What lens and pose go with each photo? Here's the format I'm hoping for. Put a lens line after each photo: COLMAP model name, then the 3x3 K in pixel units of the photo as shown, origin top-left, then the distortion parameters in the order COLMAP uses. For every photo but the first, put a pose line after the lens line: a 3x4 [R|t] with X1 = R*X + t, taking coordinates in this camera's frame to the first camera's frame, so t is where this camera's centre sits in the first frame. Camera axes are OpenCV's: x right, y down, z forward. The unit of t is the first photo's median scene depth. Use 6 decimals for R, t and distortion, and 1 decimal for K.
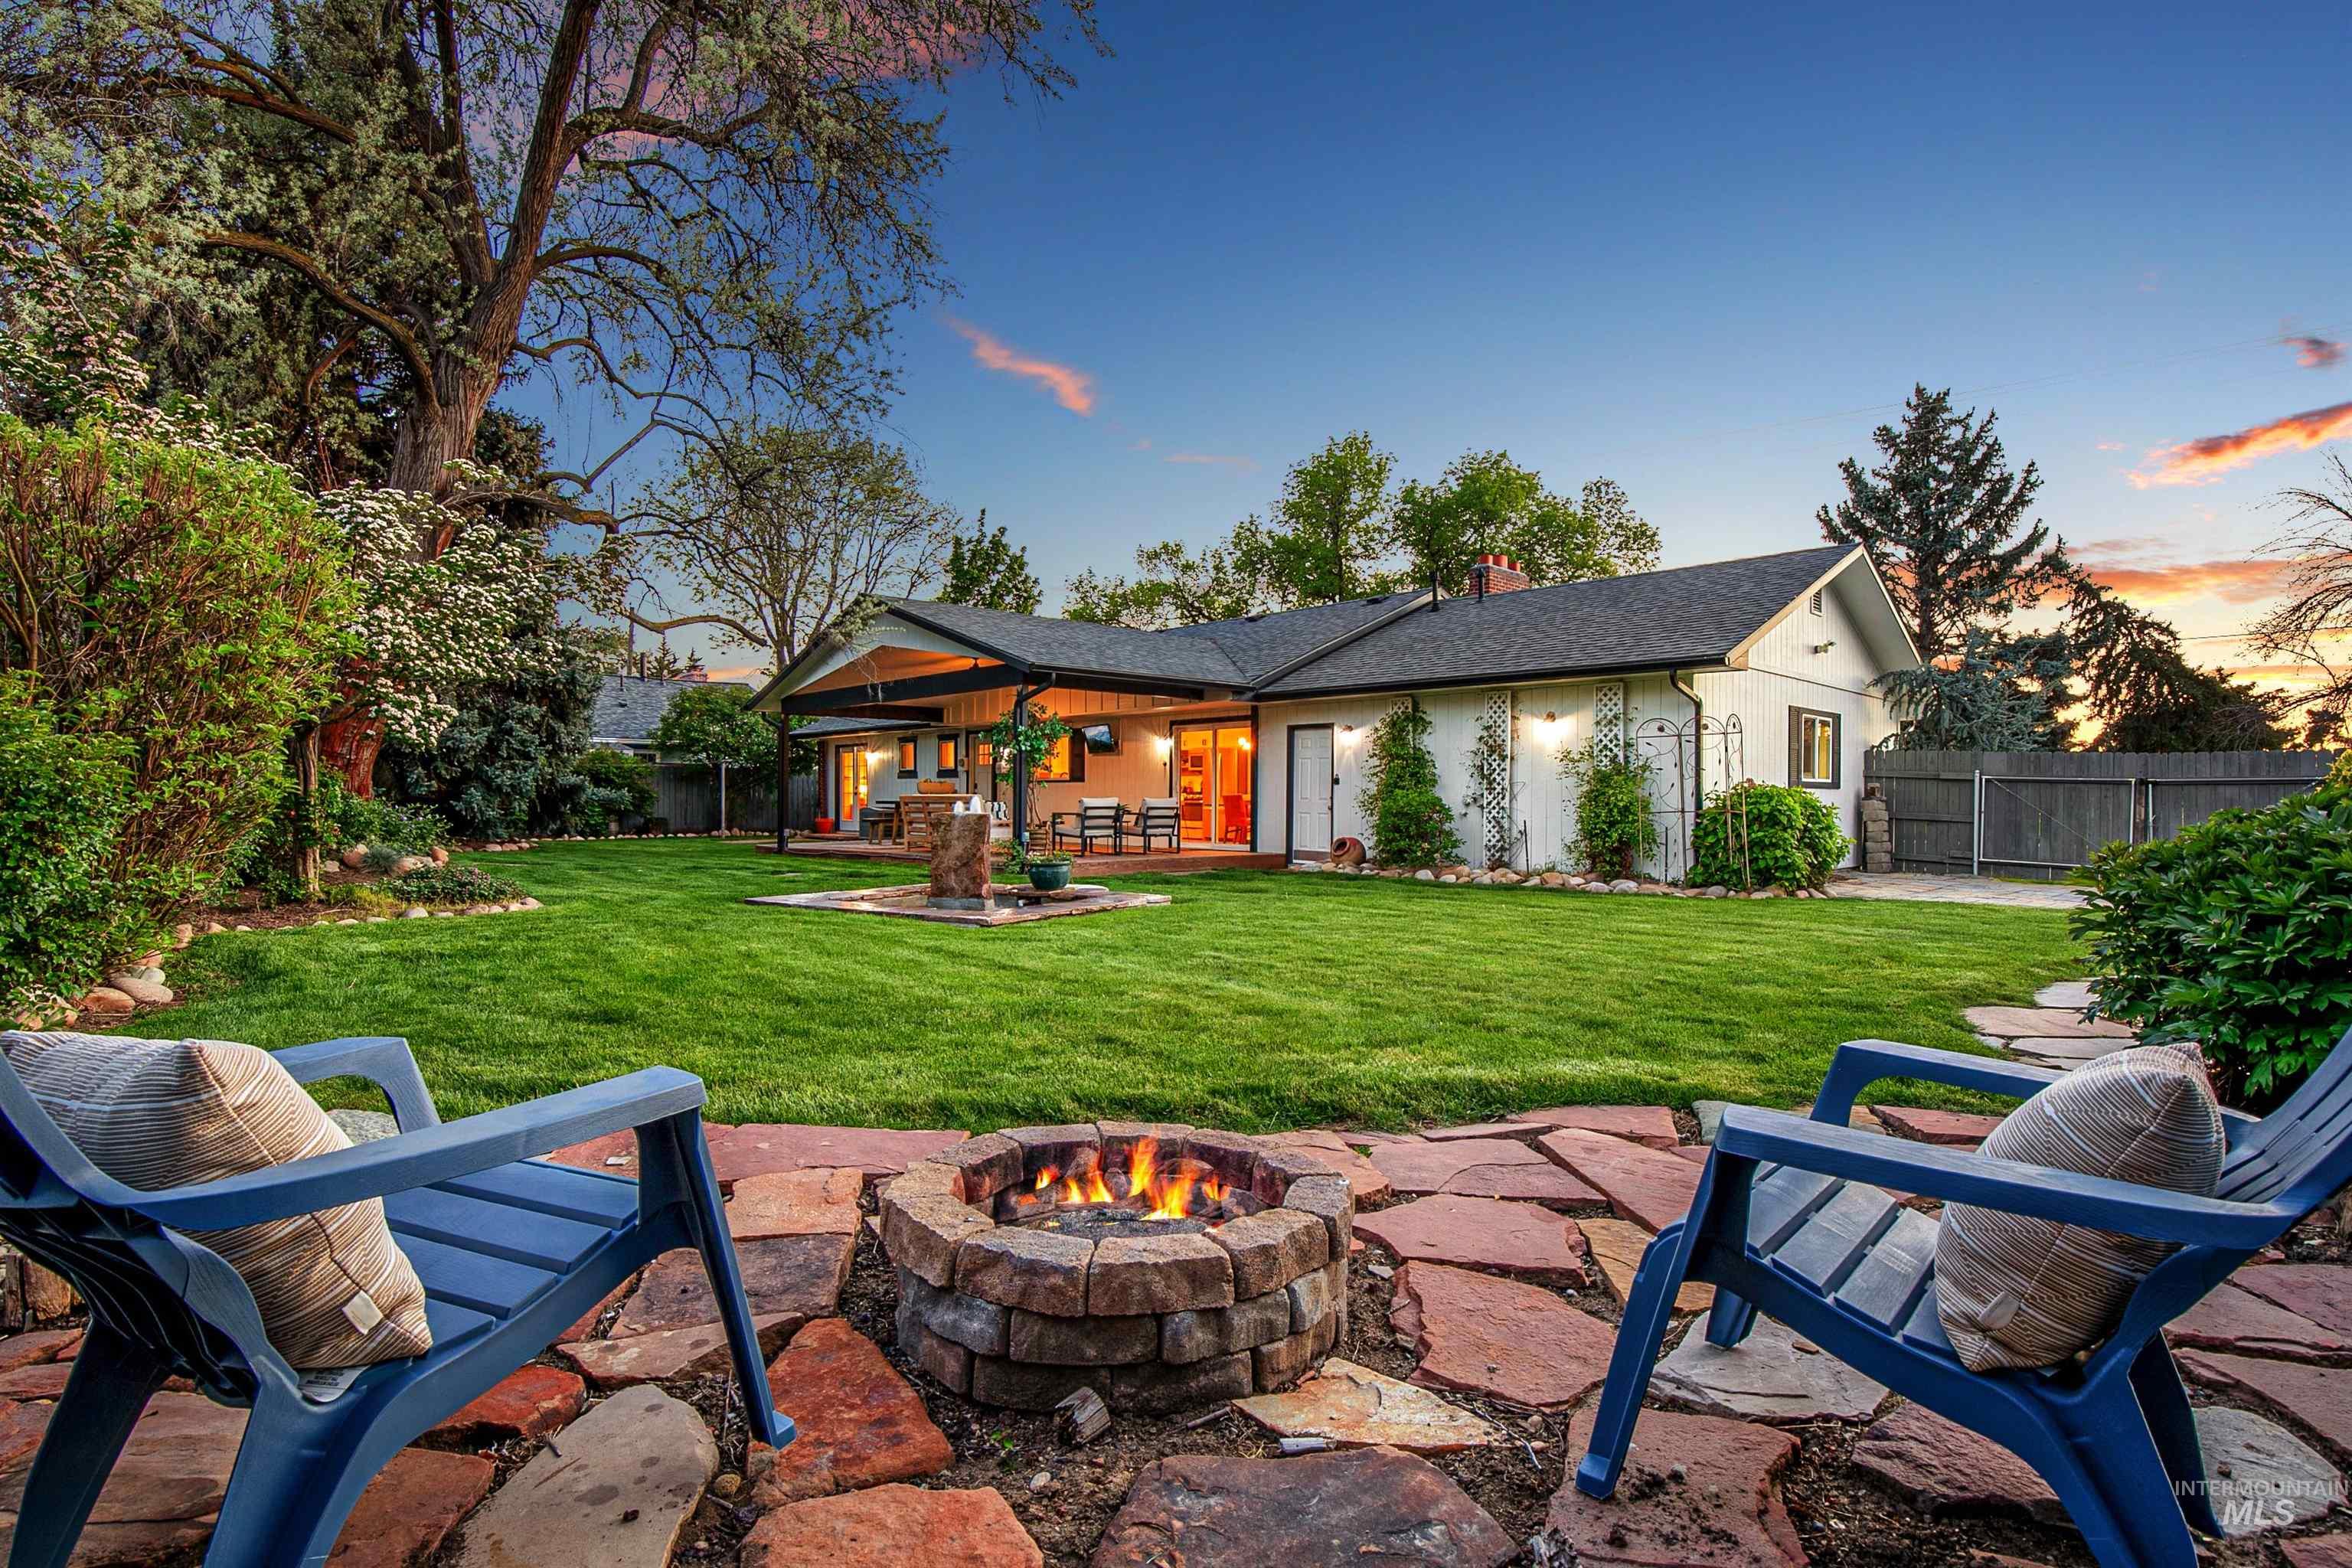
lens RADIAL K [[1159.8, 0, 1176.0], [0, 1159.8, 784.0], [0, 0, 1]] dist [-0.017900, -0.000671]
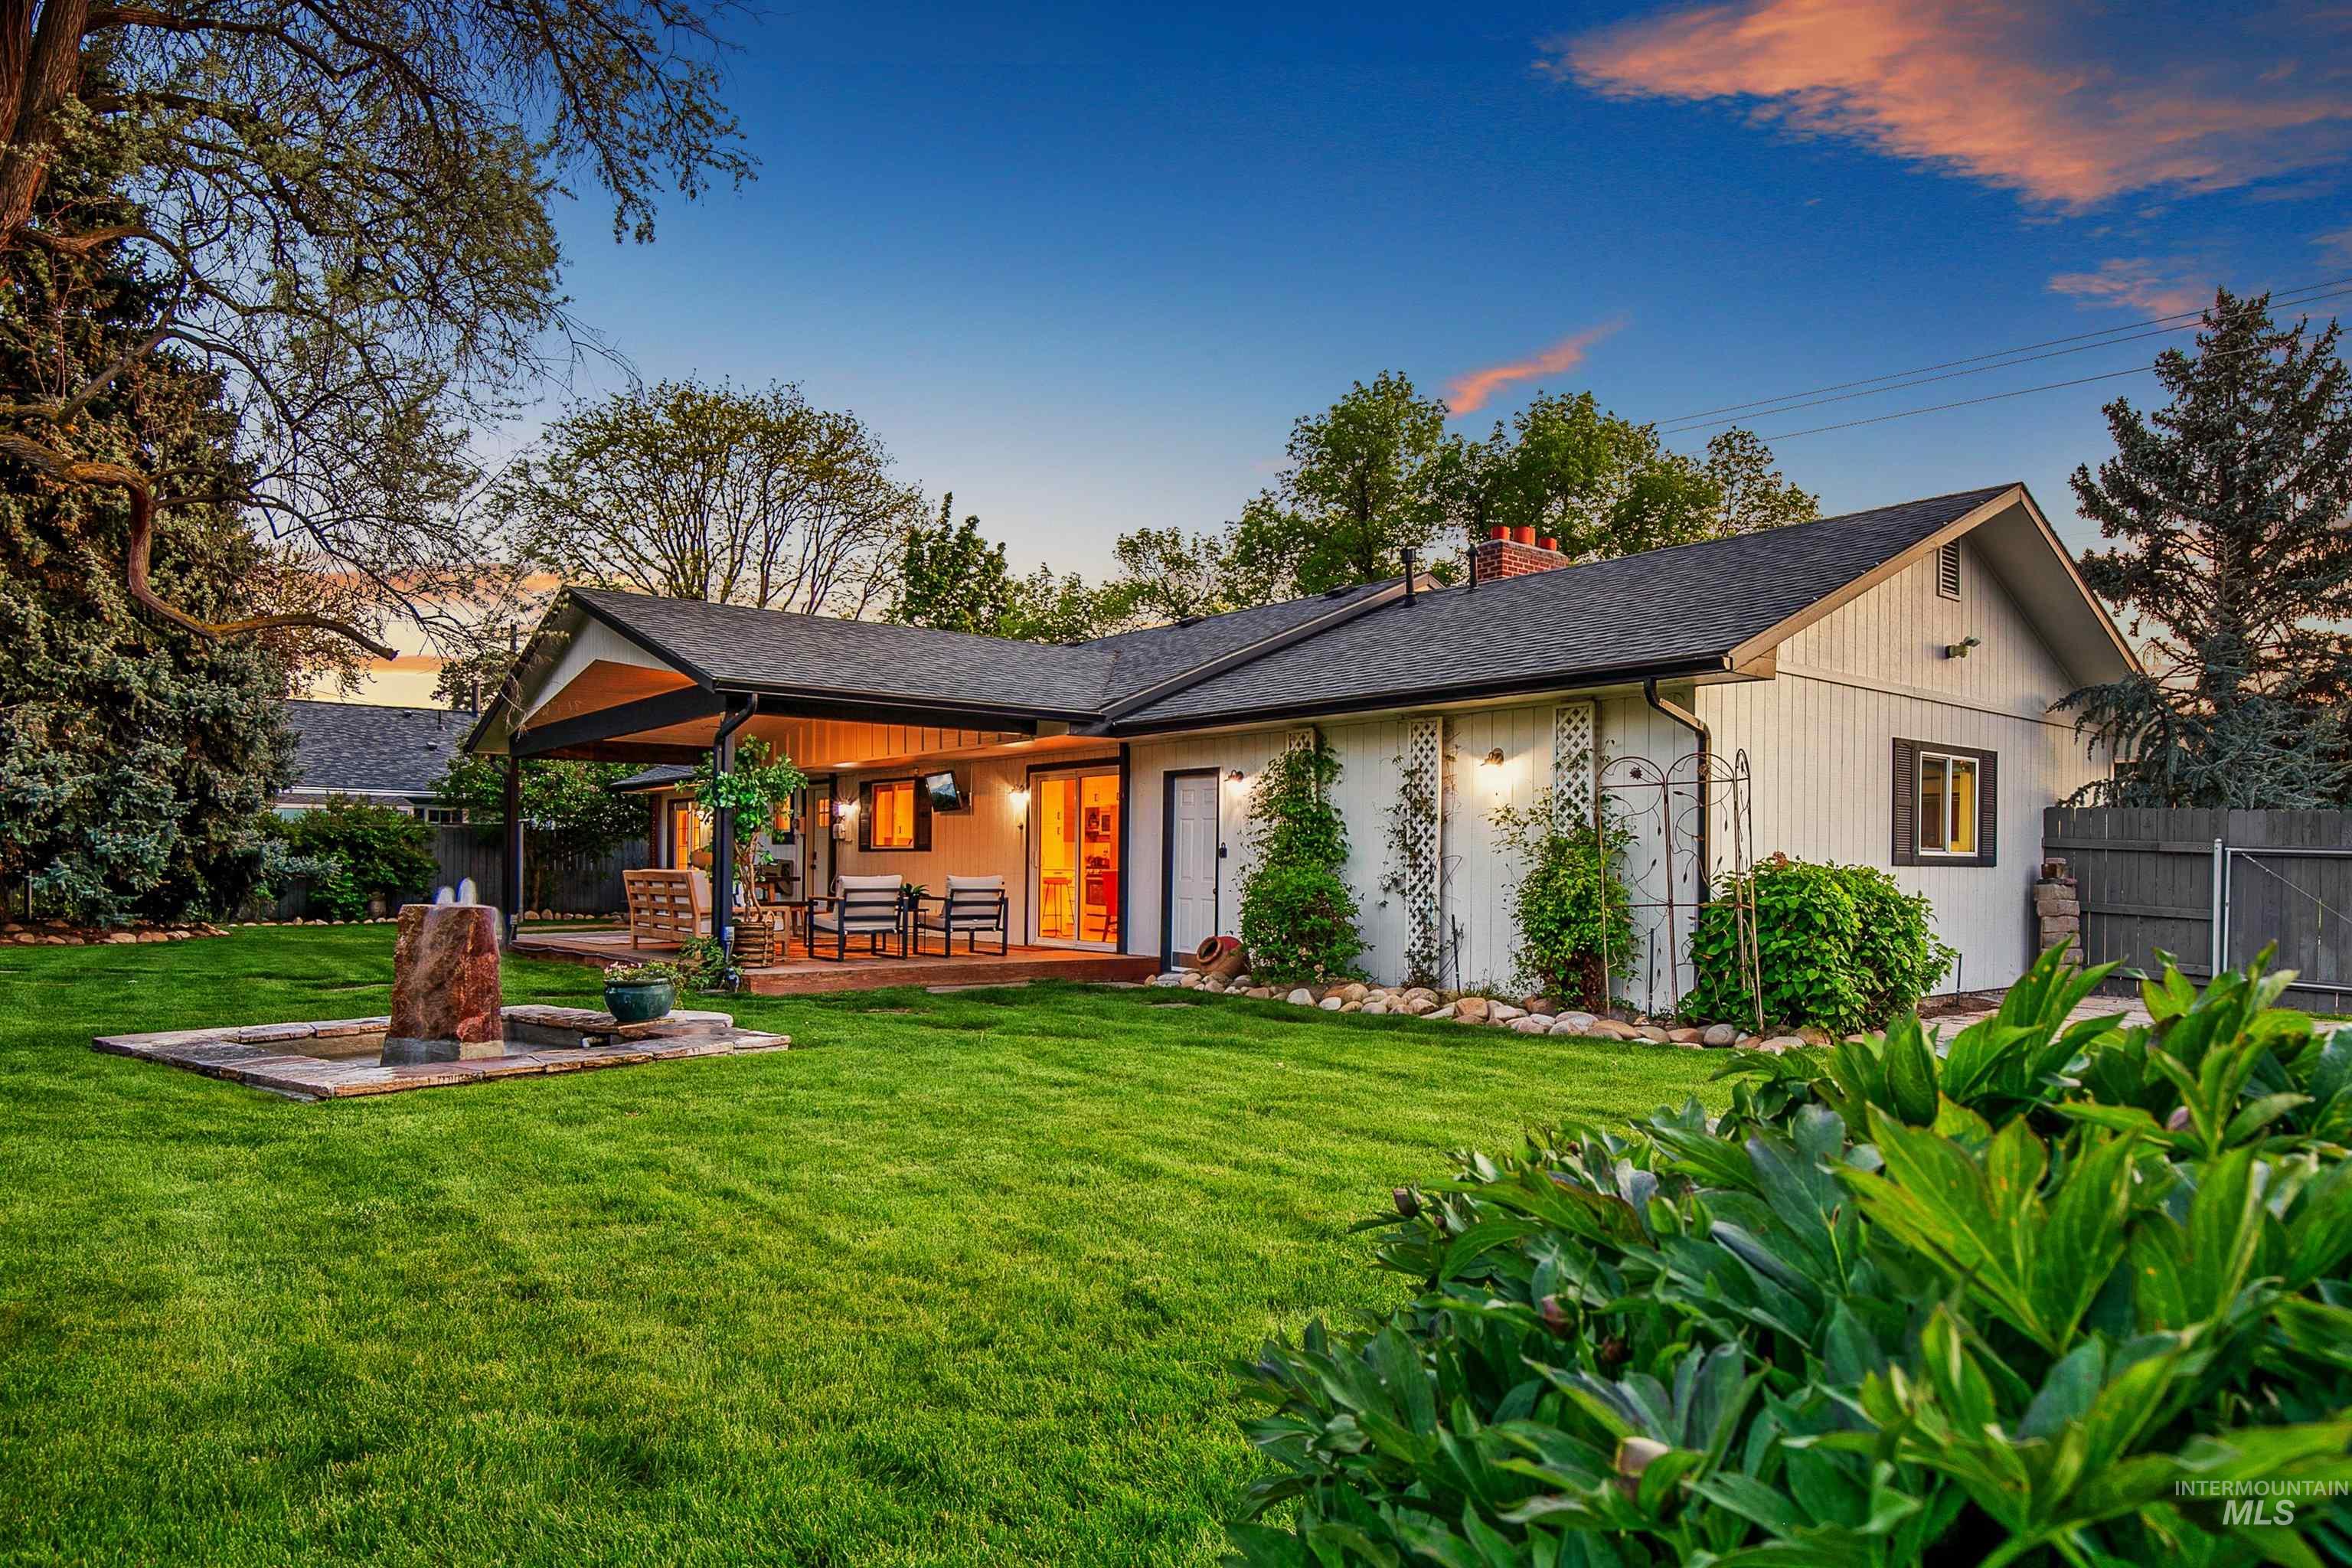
lens RADIAL K [[1446.4, 0, 1171.8], [0, 1446.4, 852.0], [0, 0, 1]] dist [-0.002127, 0.004153]
pose [[0.997035, 0.002911, -0.076891, 0.164579], [-0.002730, 0.999993, 0.002453, -0.004495], [0.076897, -0.002236, 0.997037, 0.139838]]
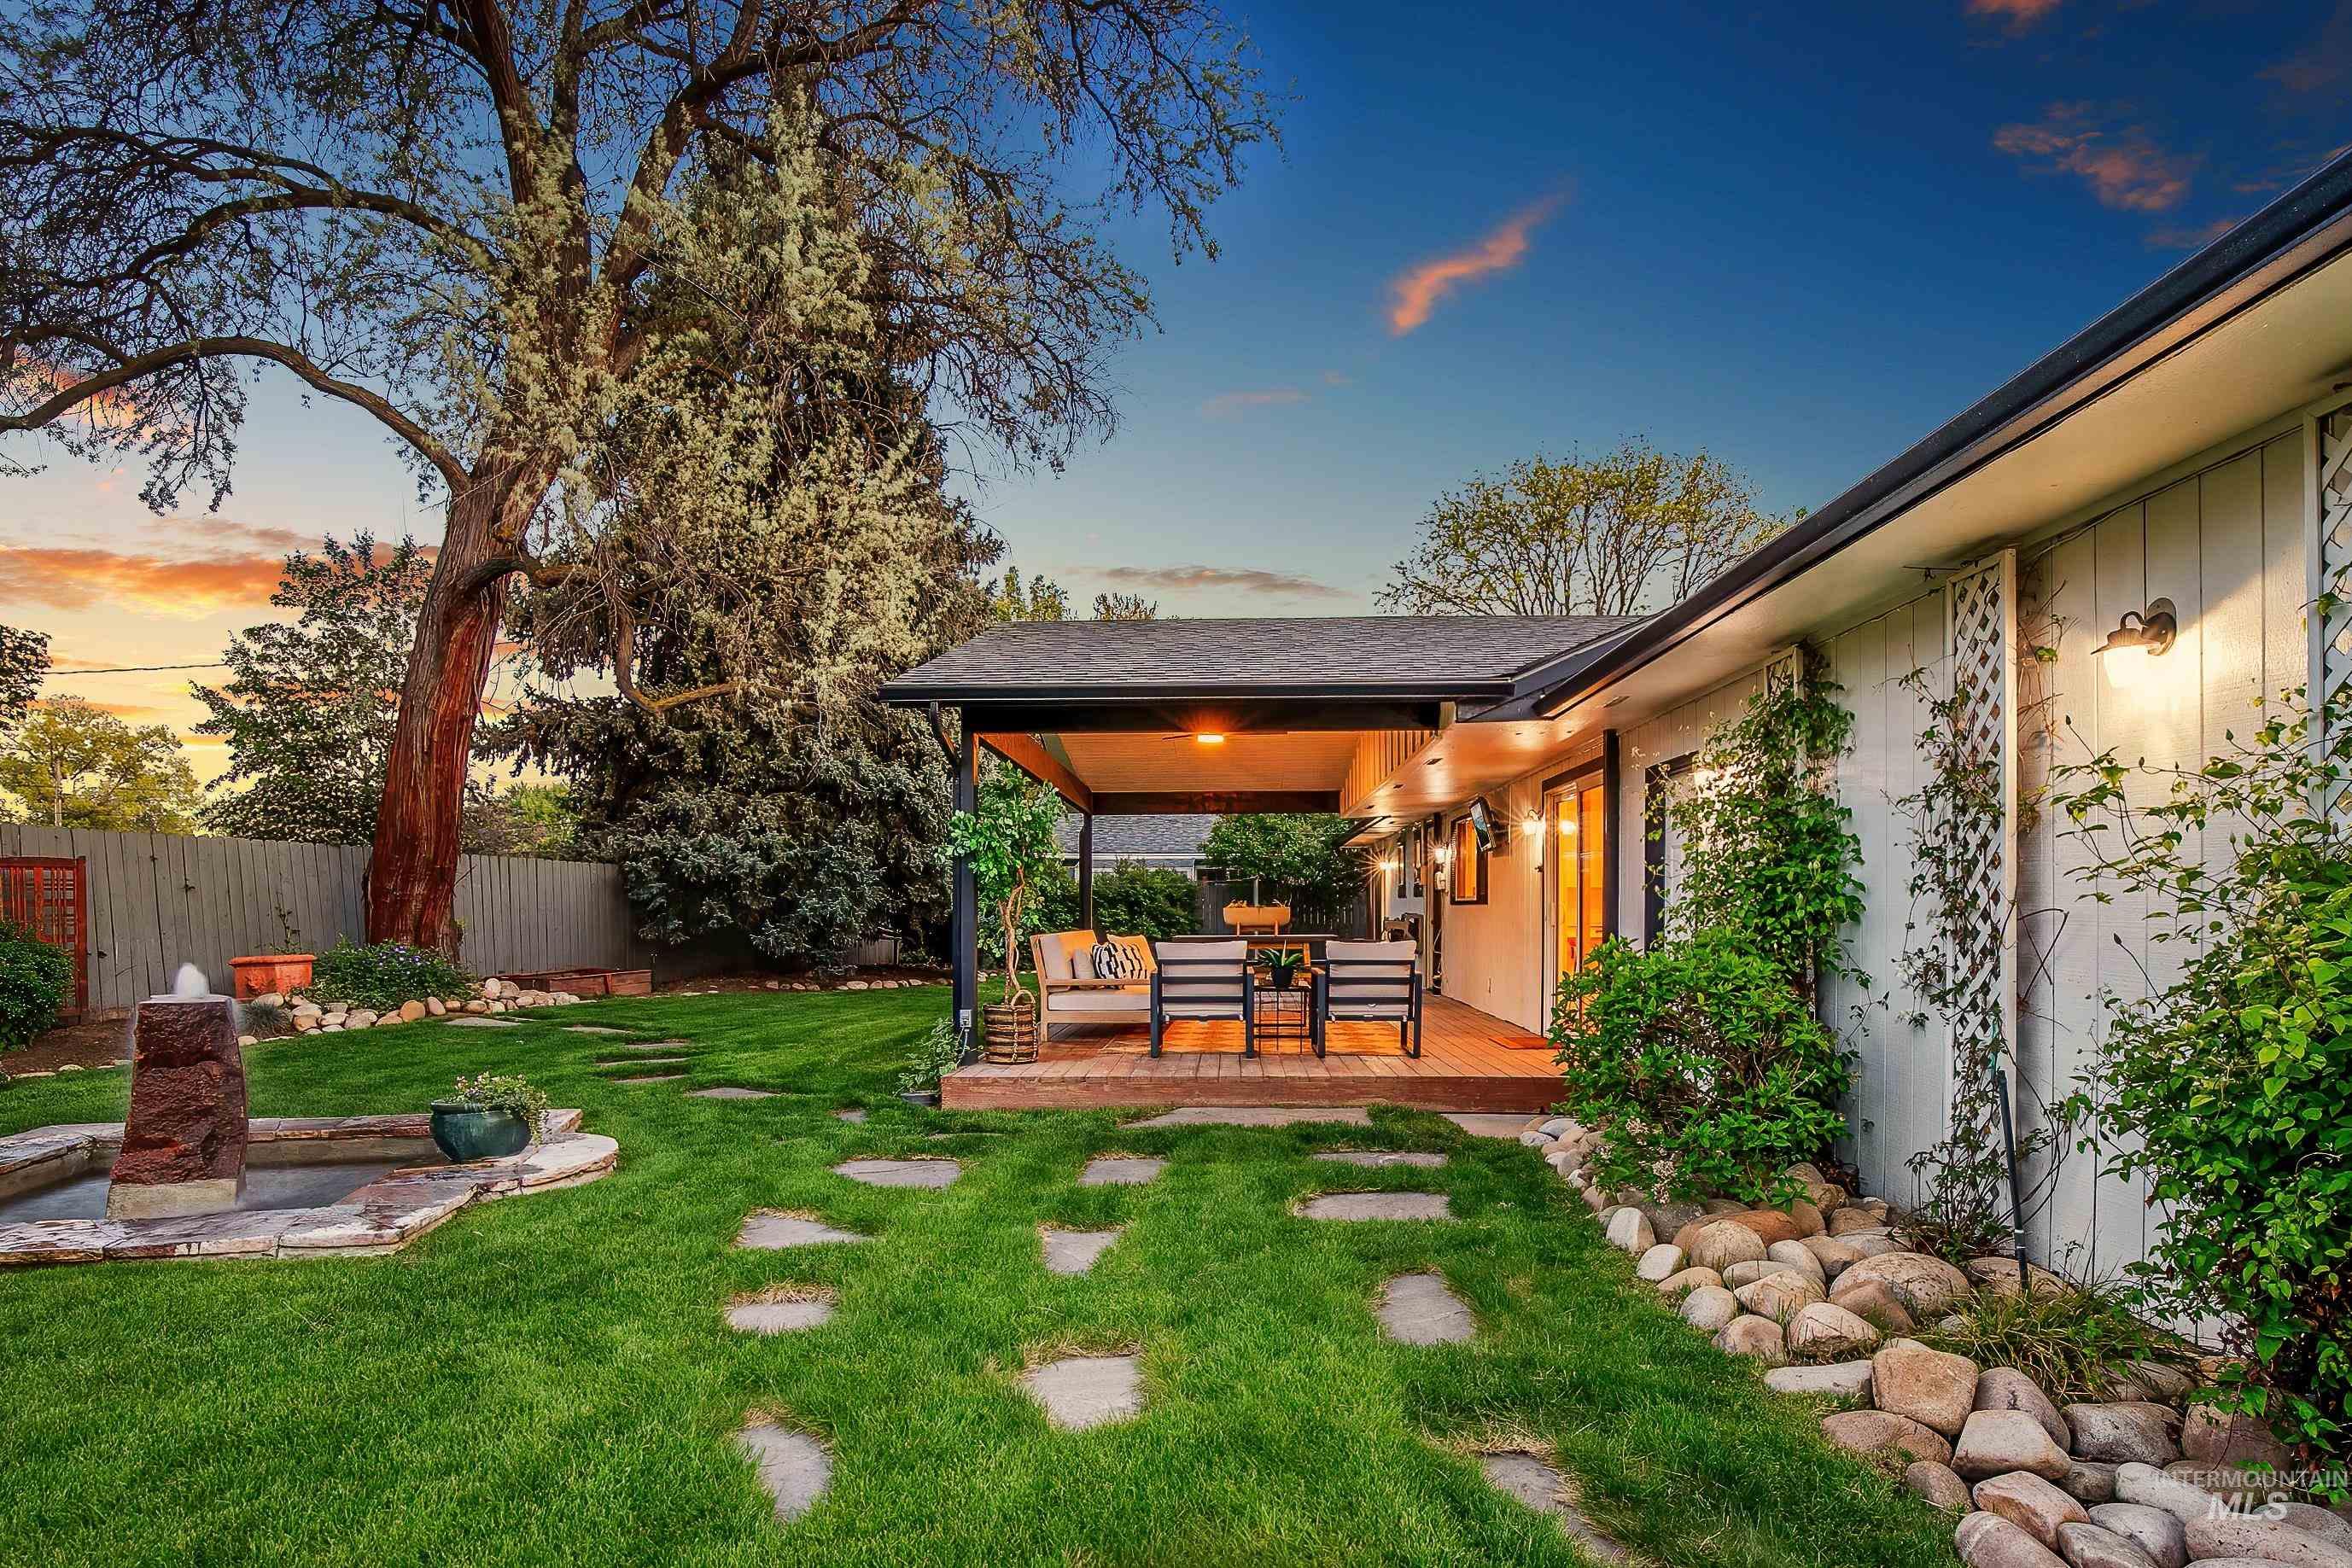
lens RADIAL K [[1243.5, 0, 1183.8], [0, 1243.5, 910.6], [0, 0, 1]] dist [-0.051601, -0.000270]
pose [[0.701170, -0.005492, -0.712973, 0.289426], [0.013824, 0.999887, 0.005893, -0.004481], [0.712860, -0.013988, 0.701167, 0.563691]]
